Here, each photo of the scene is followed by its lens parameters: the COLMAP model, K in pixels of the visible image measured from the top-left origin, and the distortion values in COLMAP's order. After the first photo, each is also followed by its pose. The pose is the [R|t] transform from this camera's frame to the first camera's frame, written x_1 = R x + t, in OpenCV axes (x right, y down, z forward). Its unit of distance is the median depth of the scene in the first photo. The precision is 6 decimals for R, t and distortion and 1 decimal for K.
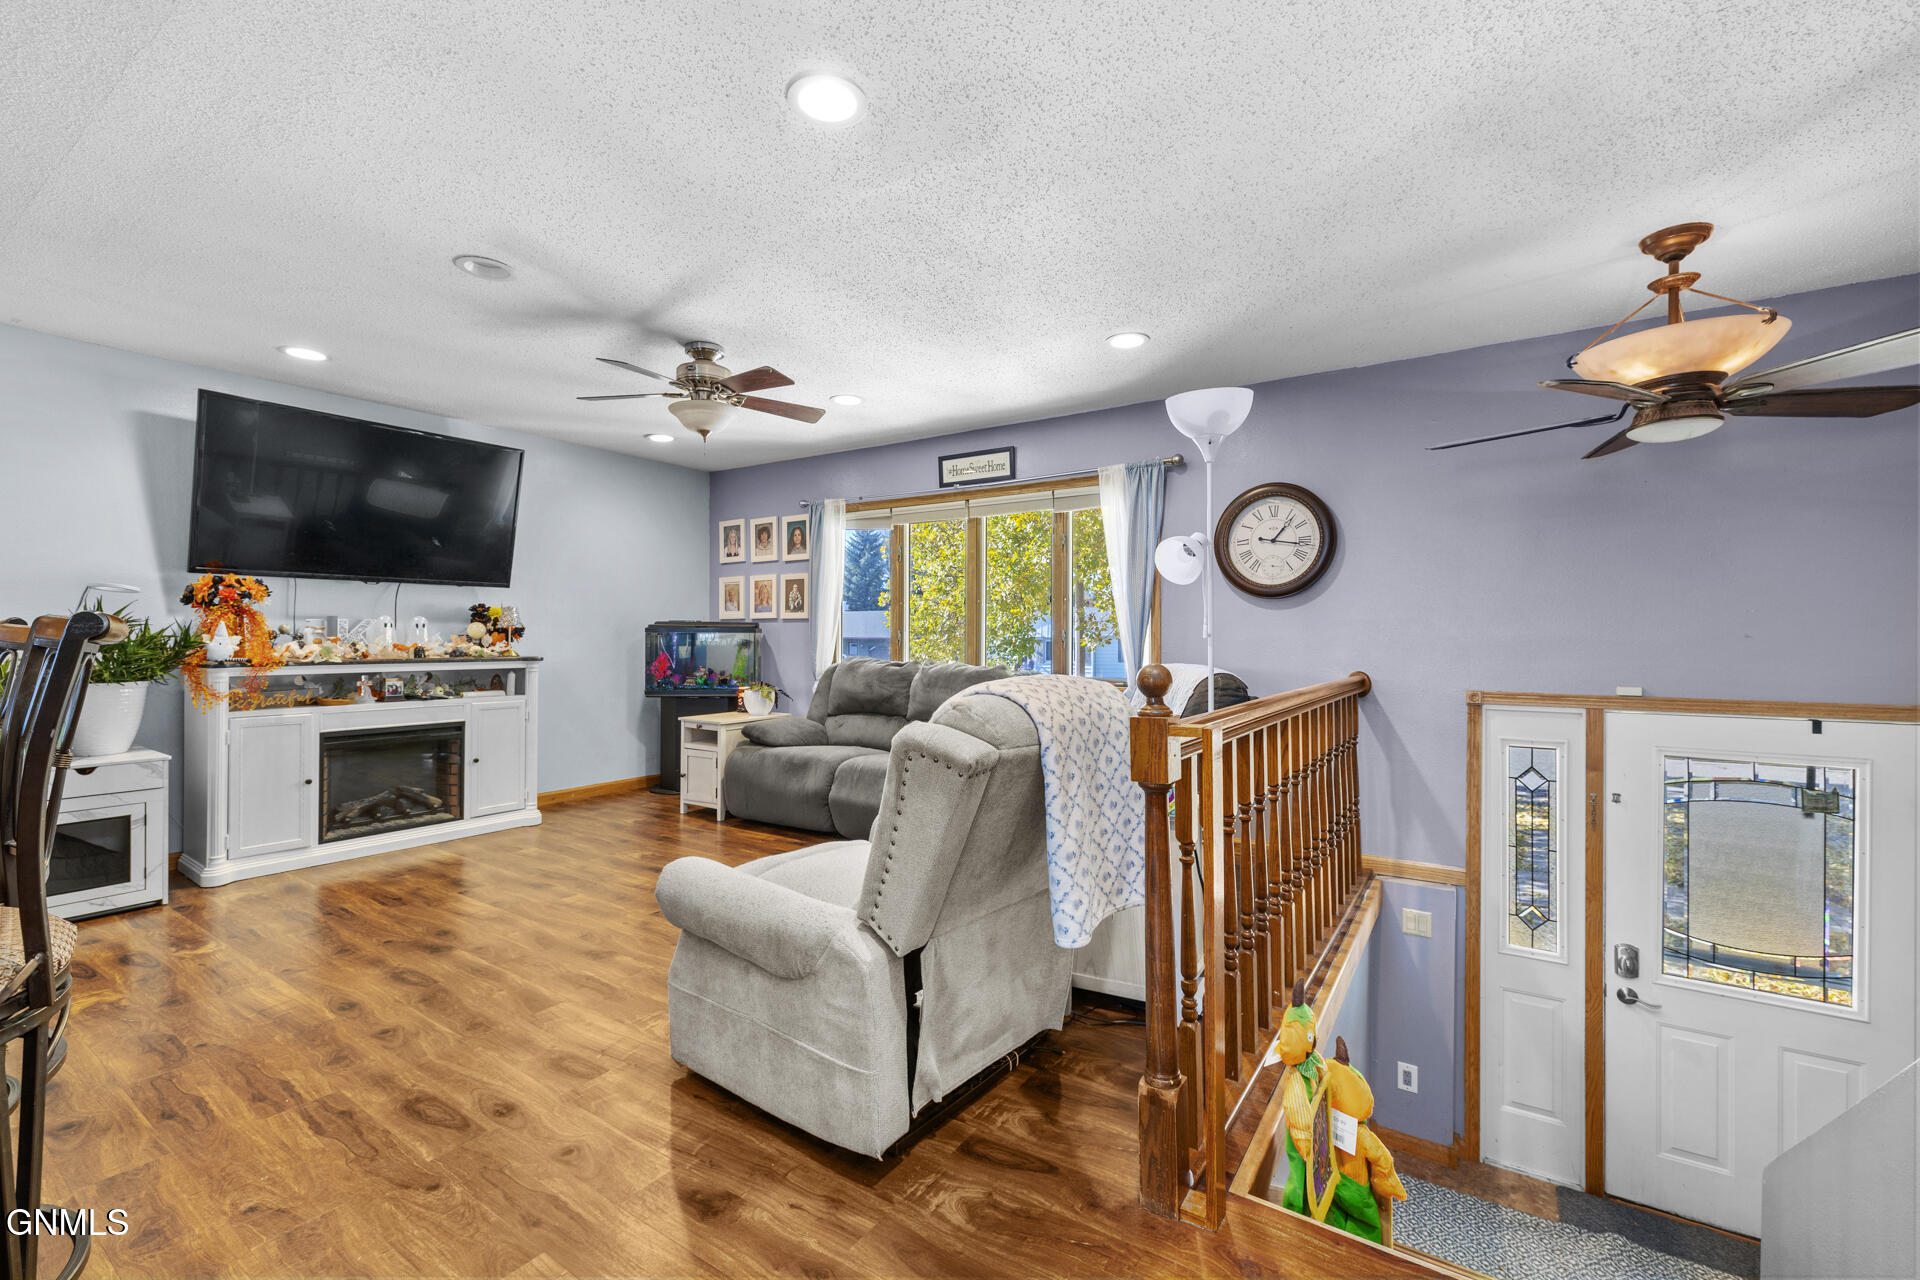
lens RADIAL K [[806.5, 0, 969.4], [0, 806.5, 634.7], [0, 0, 1]] dist [0.001407, -0.001075]
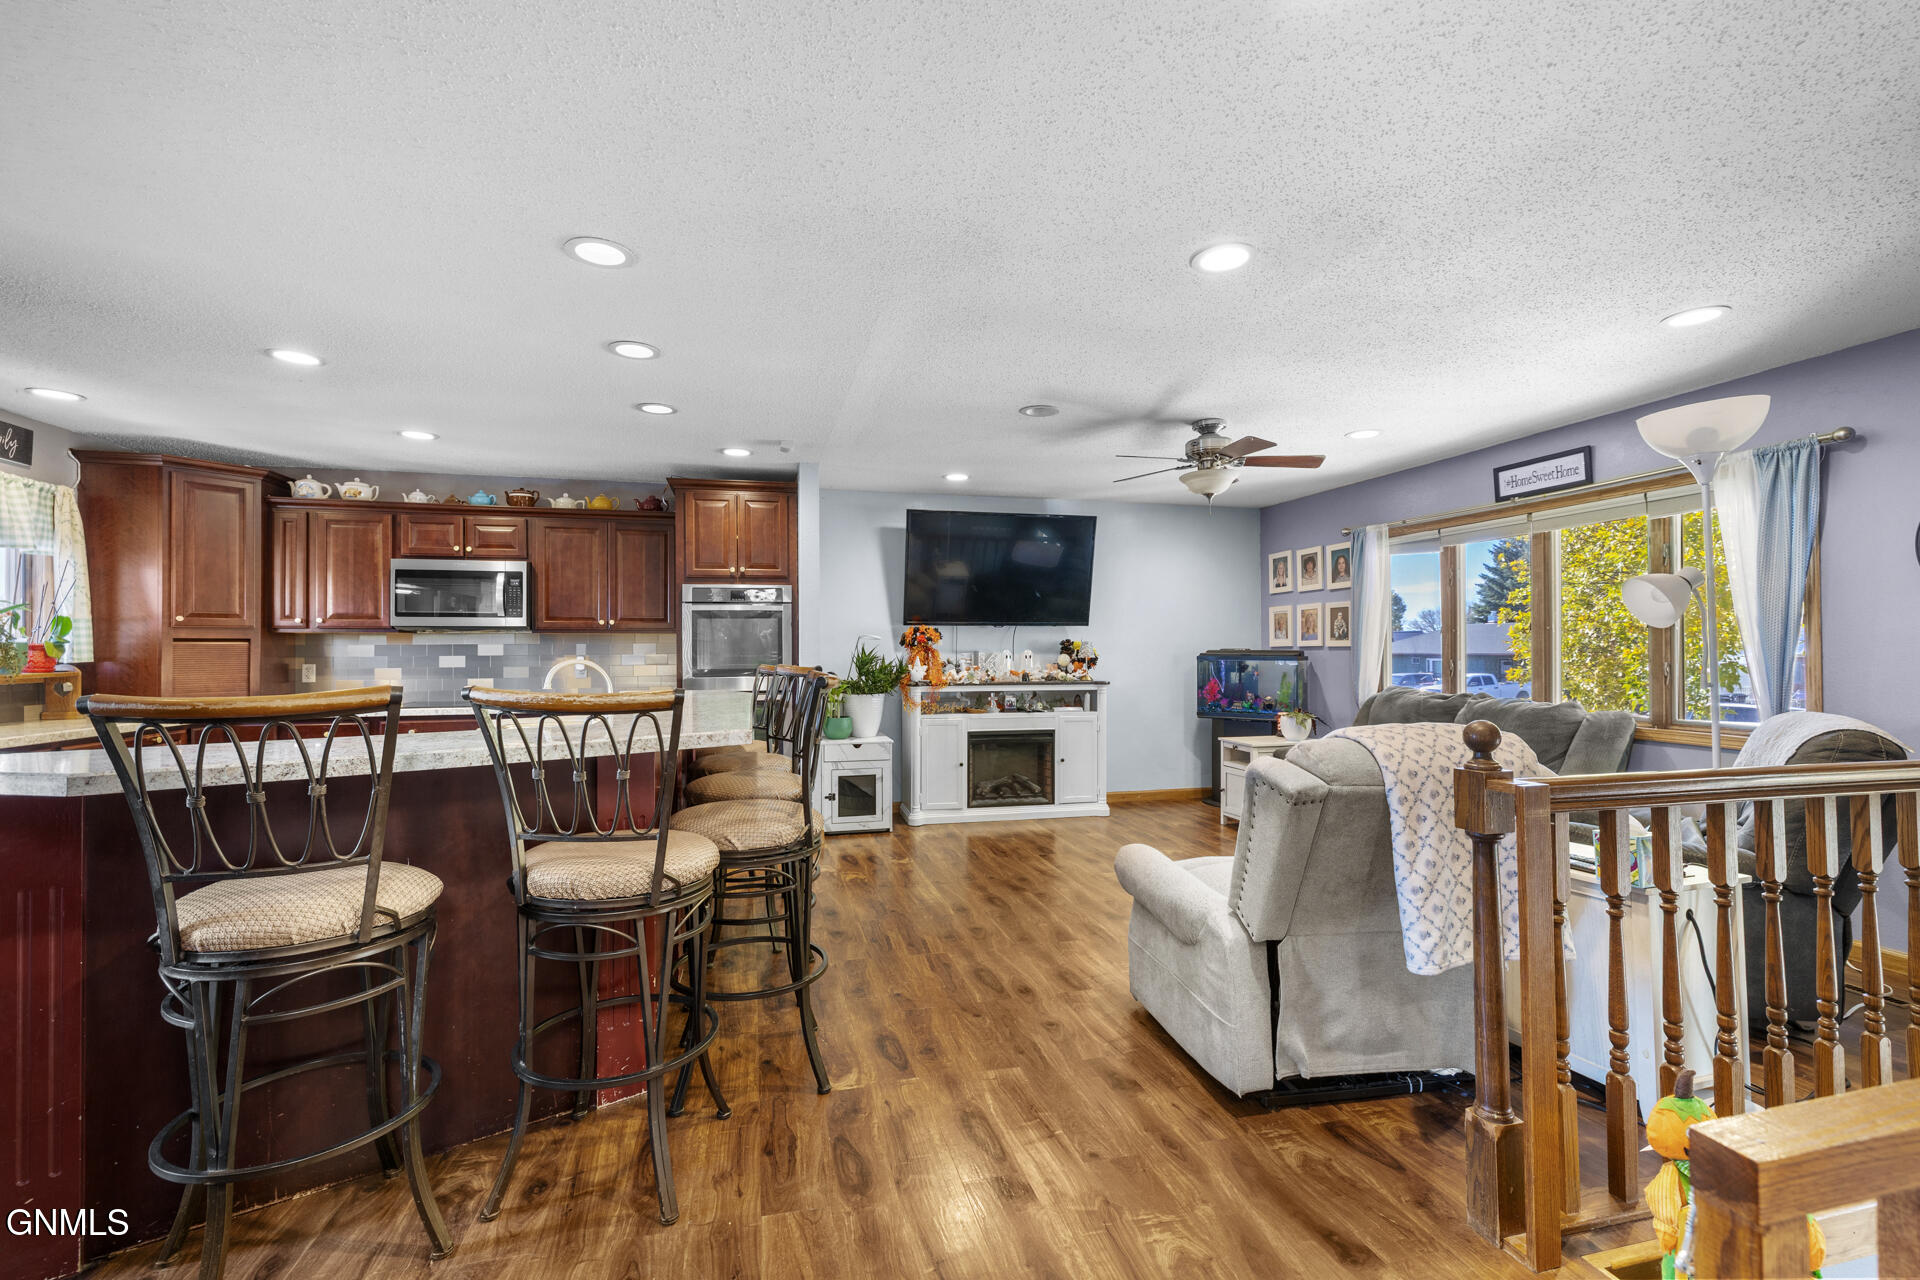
lens RADIAL K [[806.5, 0, 951.8], [0, 806.5, 645.3], [0, 0, 1]] dist [0.001407, -0.001075]
pose [[0.737525, -0.009053, -0.675259, 0.192307], [0.003090, 0.999945, -0.010032, -0.024459], [0.675312, 0.005313, 0.737513, -0.116370]]
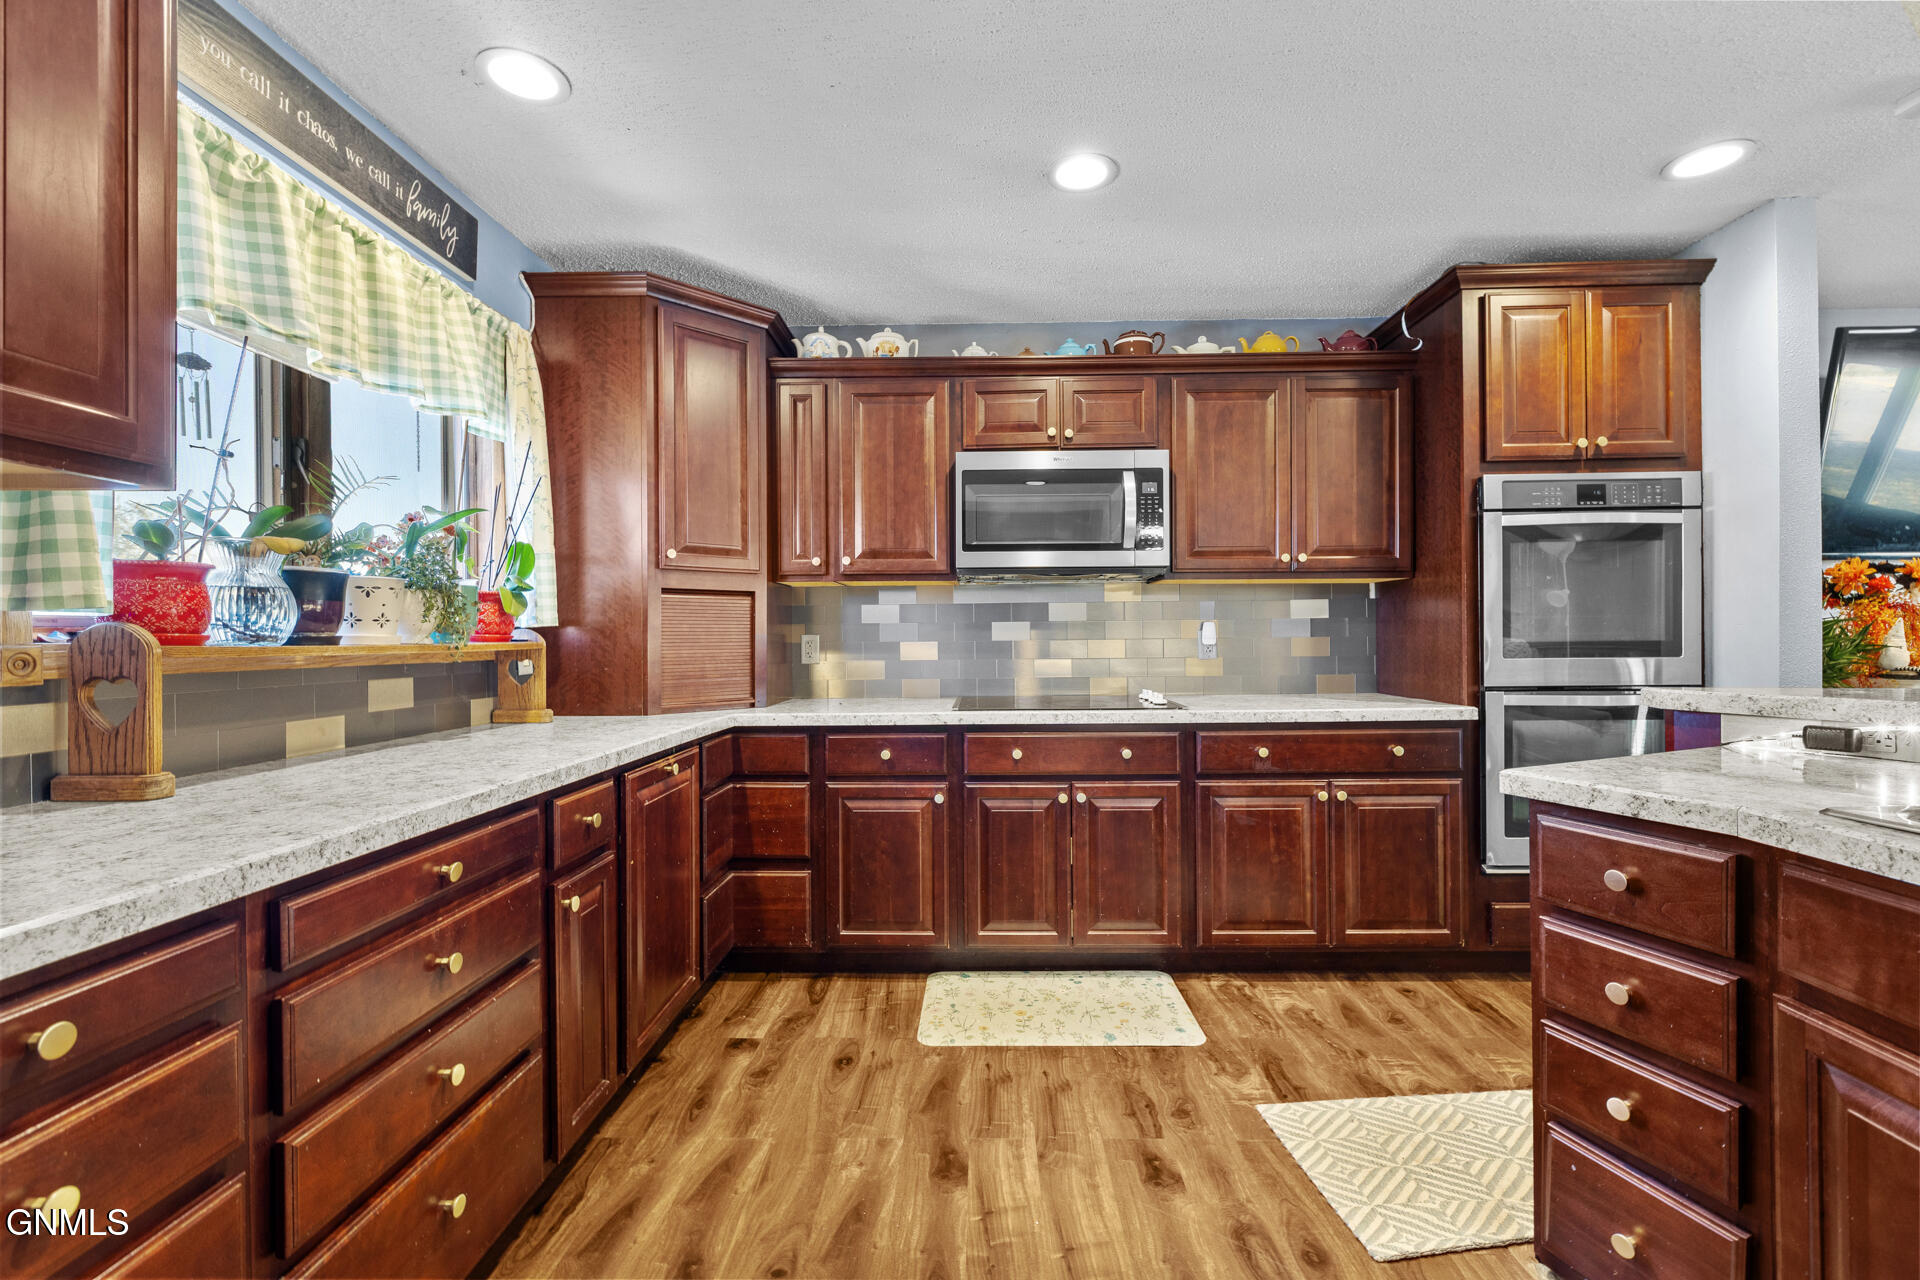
lens RADIAL K [[806.5, 0, 961.5], [0, 806.5, 641.4], [0, 0, 1]] dist [0.001407, -0.001075]
pose [[0.527124, -0.001908, -0.849787, -0.823253], [0.003933, 0.999992, 0.000195, 0.000756], [0.849780, -0.003445, 0.527127, -0.169515]]
